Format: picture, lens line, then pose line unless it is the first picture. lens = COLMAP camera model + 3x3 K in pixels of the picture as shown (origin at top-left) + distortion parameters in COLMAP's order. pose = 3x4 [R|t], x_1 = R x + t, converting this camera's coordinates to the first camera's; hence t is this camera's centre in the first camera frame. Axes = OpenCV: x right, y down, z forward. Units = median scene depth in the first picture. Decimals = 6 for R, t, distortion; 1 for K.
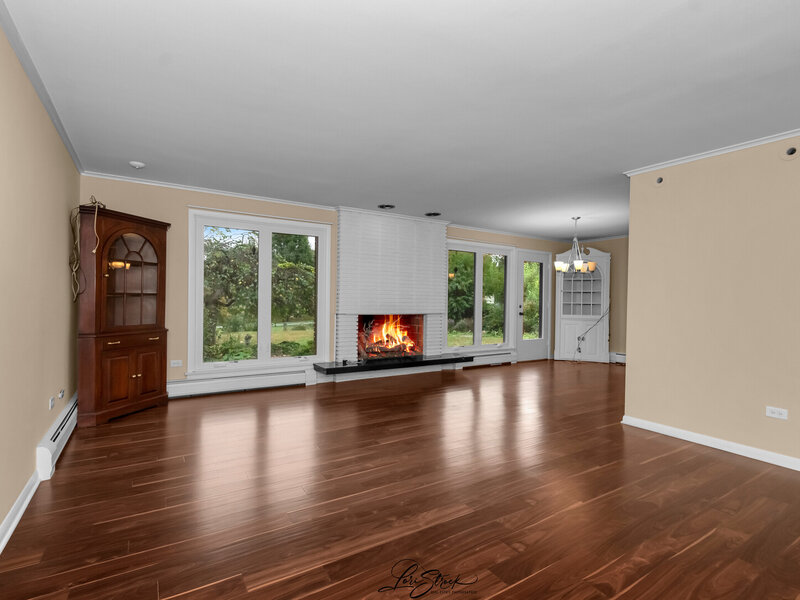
lens RADIAL K [[407.0, 0, 397.9], [0, 407.0, 301.4], [0, 0, 1]] dist [-0.005258, -0.000547]
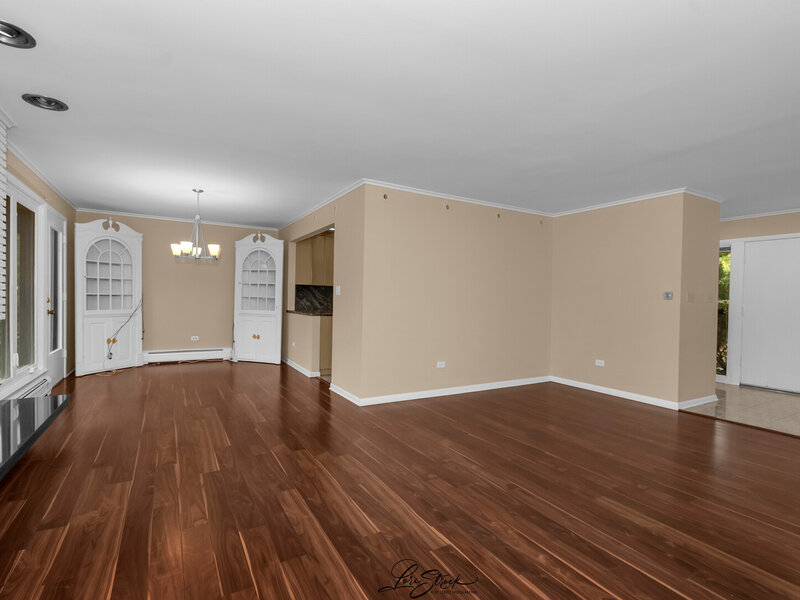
lens RADIAL K [[390.3, 0, 396.3], [0, 390.3, 298.0], [0, 0, 1]] dist [0.004639, -0.000714]
pose [[0.044763, -0.020647, 0.998784, -0.327579], [-0.010675, 0.999719, 0.021145, -0.012522], [-0.998941, -0.011609, 0.044530, 0.566298]]
